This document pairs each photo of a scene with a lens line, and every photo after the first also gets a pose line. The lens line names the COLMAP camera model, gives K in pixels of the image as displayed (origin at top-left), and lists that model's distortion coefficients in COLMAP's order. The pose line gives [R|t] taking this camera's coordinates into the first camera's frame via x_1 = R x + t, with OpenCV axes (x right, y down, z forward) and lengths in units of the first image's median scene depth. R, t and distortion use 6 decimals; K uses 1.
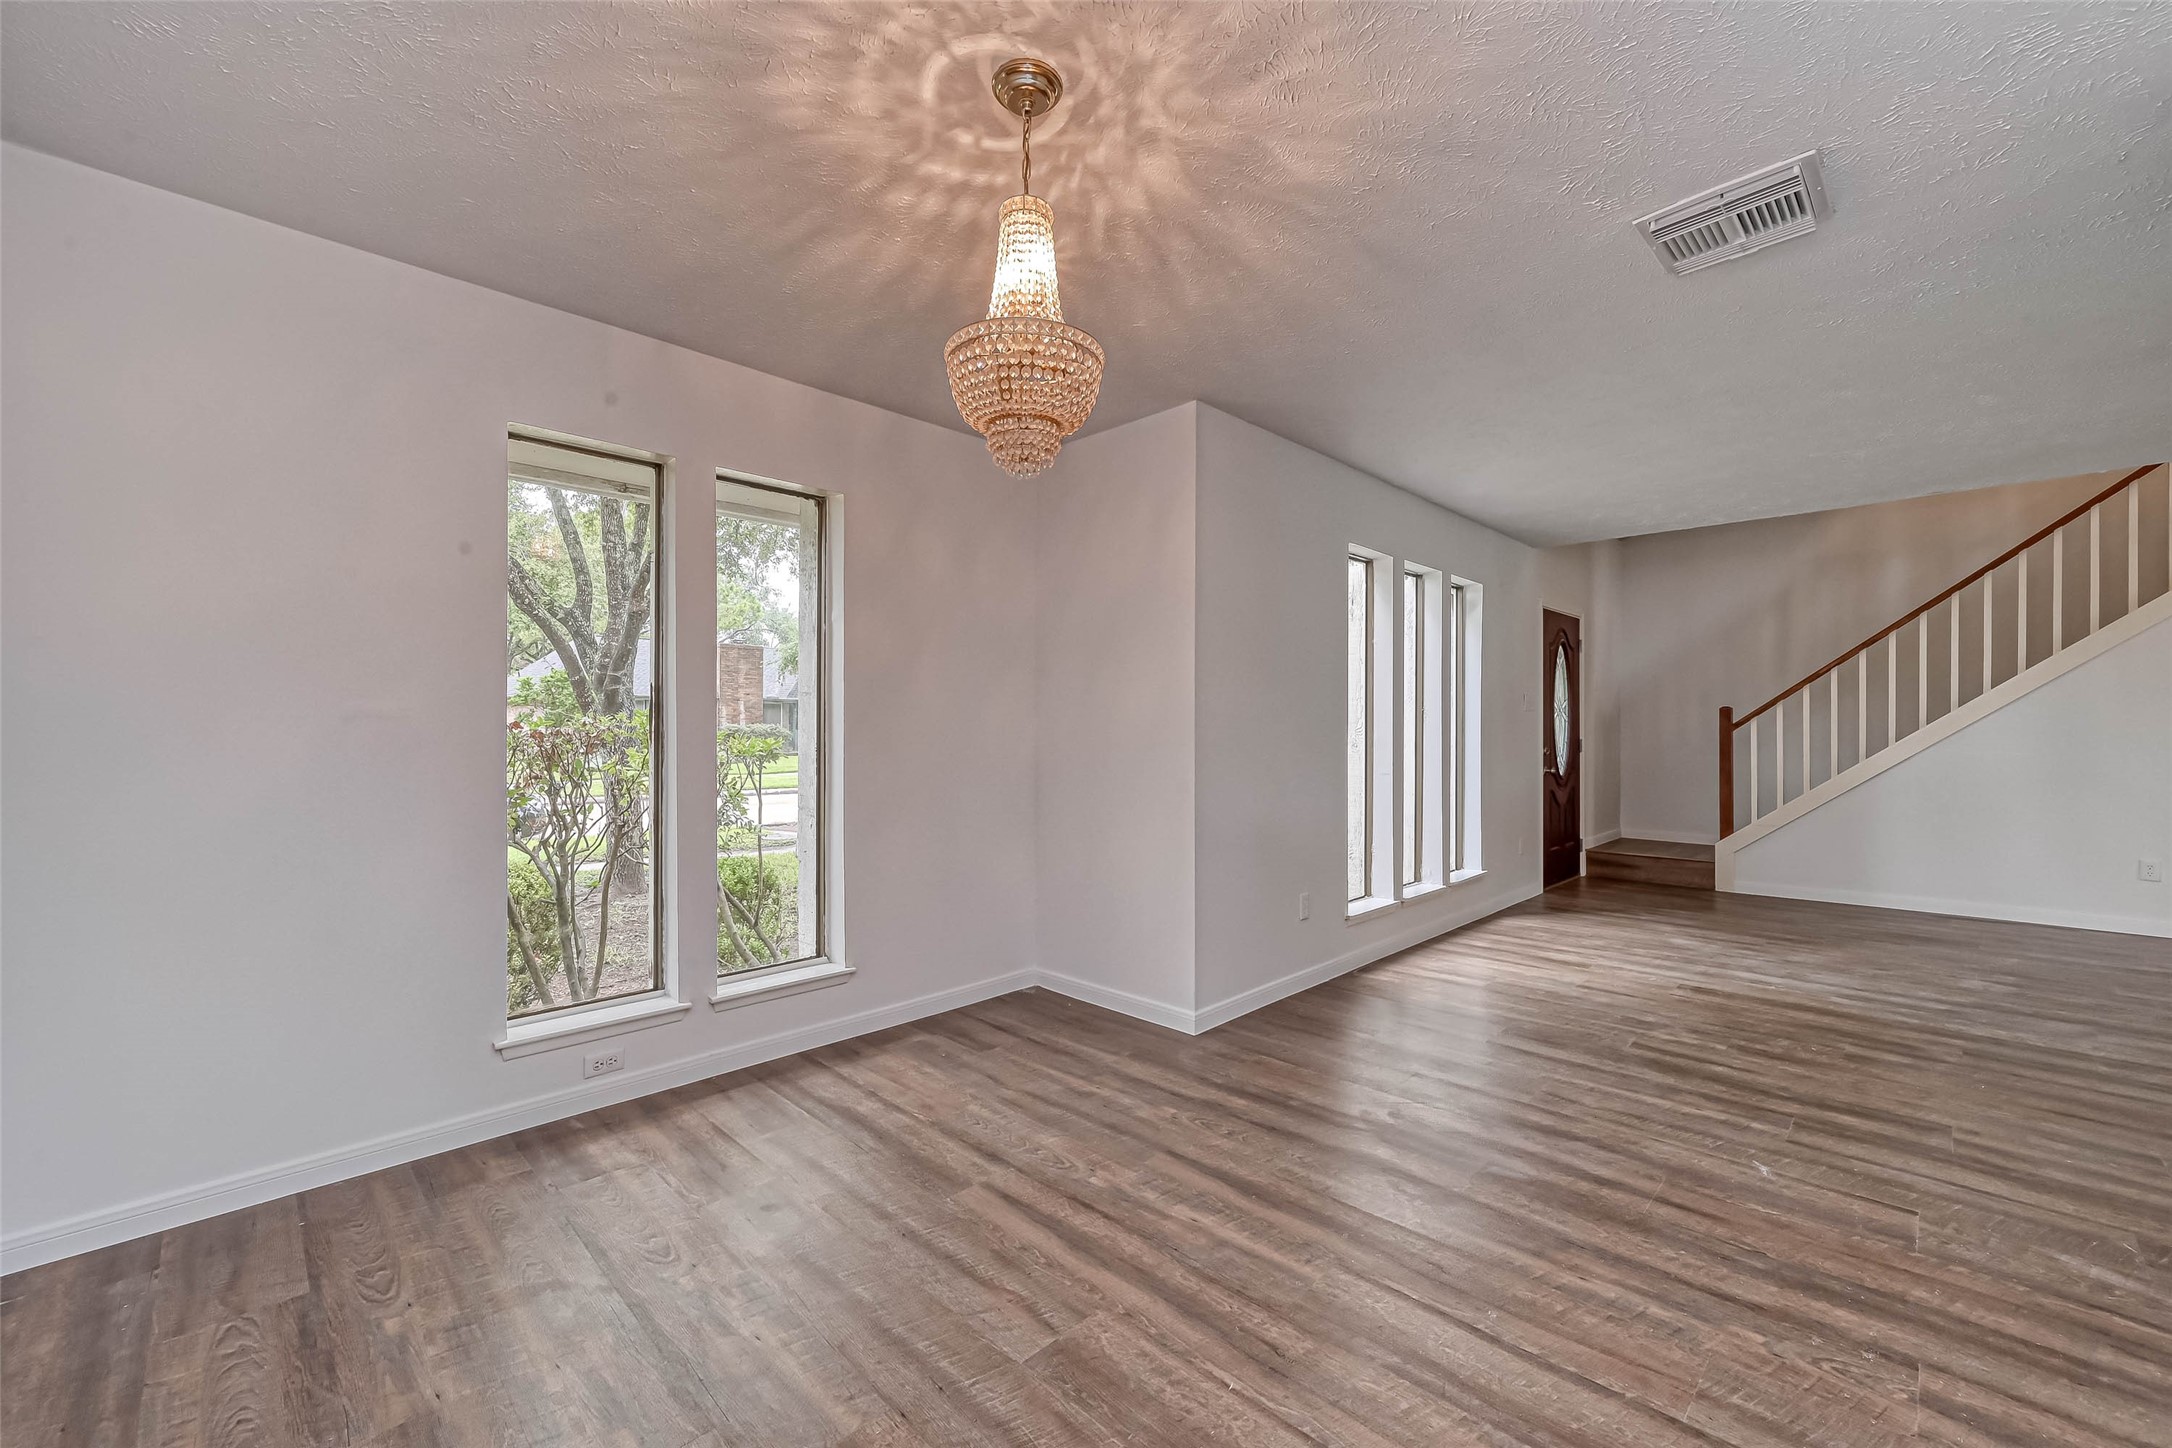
lens RADIAL K [[875.8, 0, 1086.0], [0, 875.8, 724.0], [0, 0, 1]] dist [-0.000555, -0.000026]
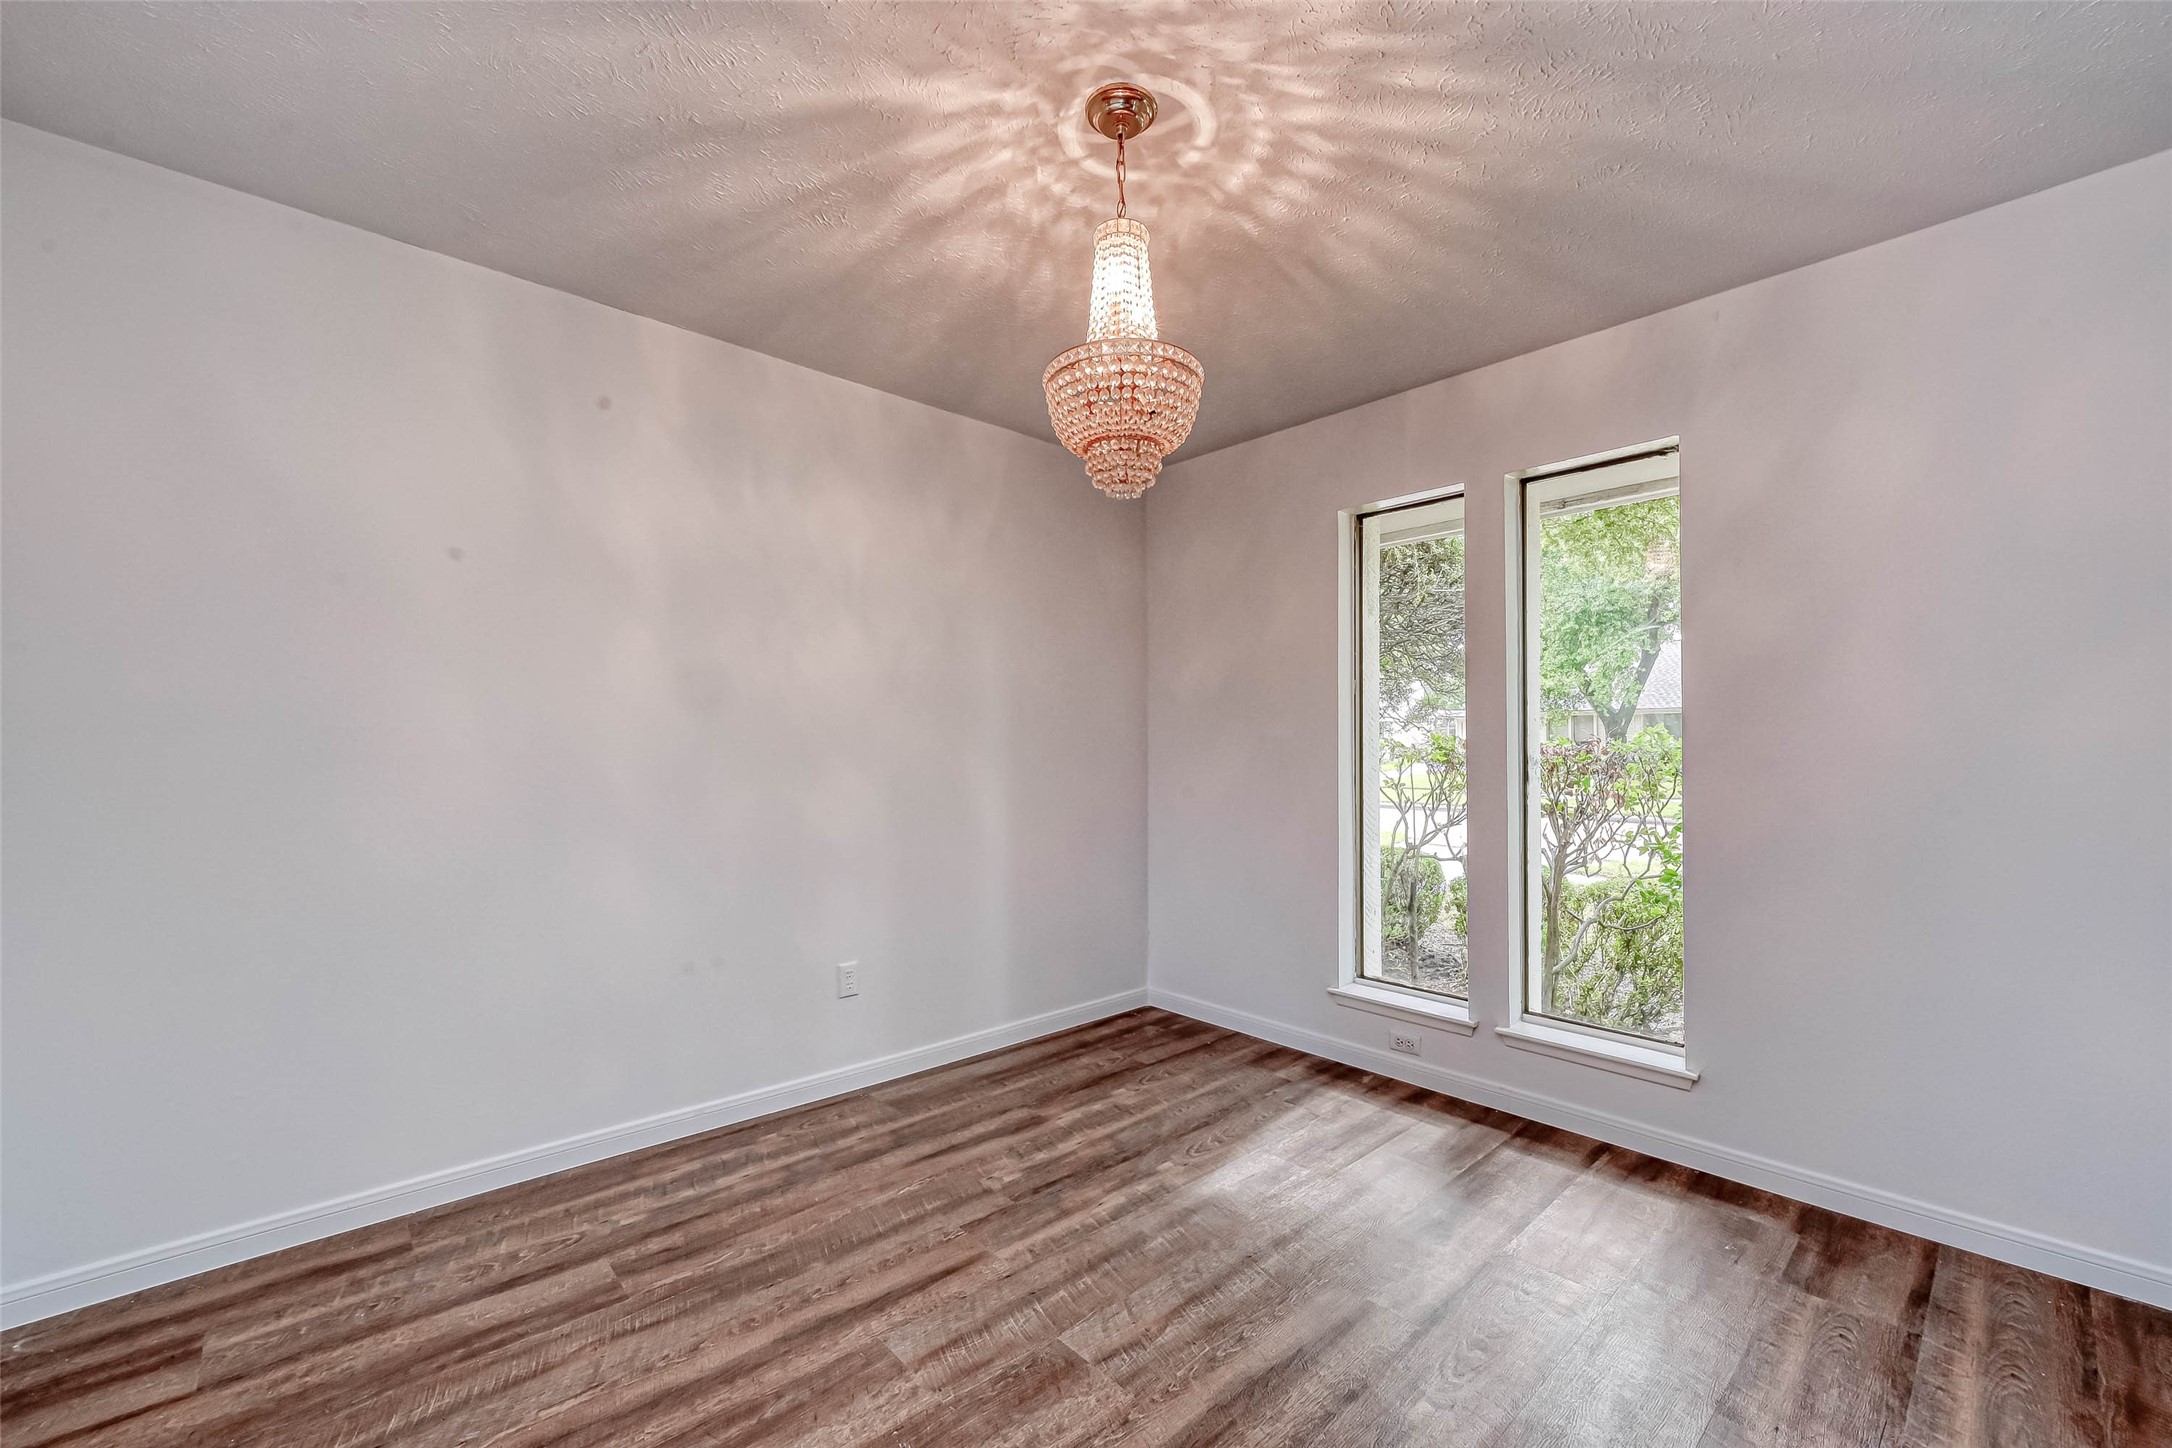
lens RADIAL K [[860.1, 0, 1087.9], [0, 860.1, 734.9], [0, 0, 1]] dist [-0.001658, -0.000122]
pose [[-0.043117, -0.011209, -0.999007, 0.831331], [0.007208, 0.999908, -0.011530, -0.001413], [0.999044, -0.007698, -0.043032, 0.913151]]
